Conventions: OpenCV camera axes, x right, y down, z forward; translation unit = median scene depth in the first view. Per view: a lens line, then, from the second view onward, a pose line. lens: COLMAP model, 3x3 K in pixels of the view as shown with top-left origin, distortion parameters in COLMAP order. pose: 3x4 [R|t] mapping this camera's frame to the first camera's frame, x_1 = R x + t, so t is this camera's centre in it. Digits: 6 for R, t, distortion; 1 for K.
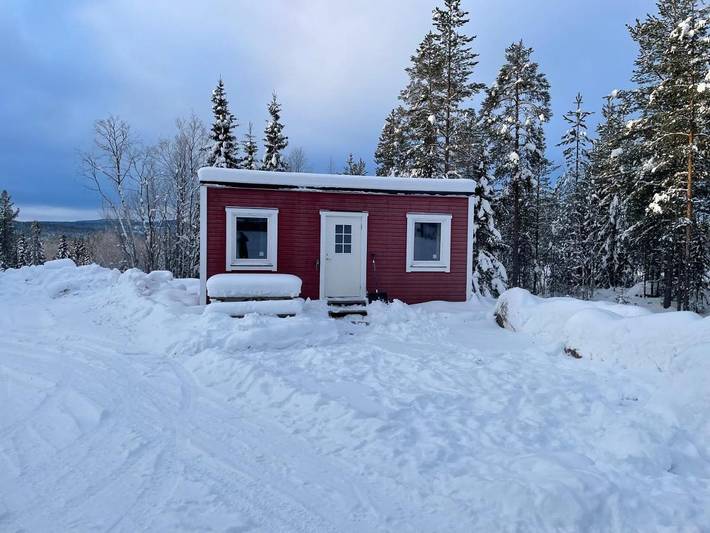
lens RADIAL K [[575.8, 0, 380.1], [0, 575.8, 266.9], [0, 0, 1]] dist [0.100130, -0.163798]
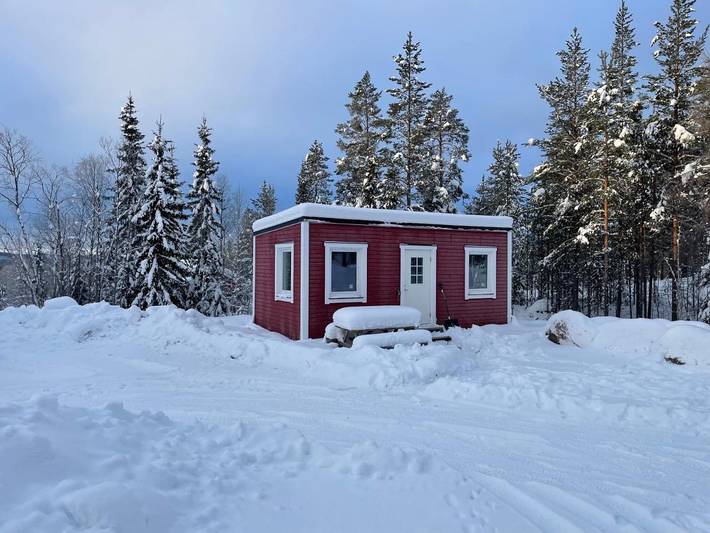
lens RADIAL K [[575.8, 0, 380.1], [0, 575.8, 266.9], [0, 0, 1]] dist [0.100130, -0.163798]
pose [[0.941255, -0.013853, 0.337413, -0.468883], [0.026721, 0.999081, -0.033522, -0.020154], [-0.336638, 0.040568, 0.940760, 0.010929]]
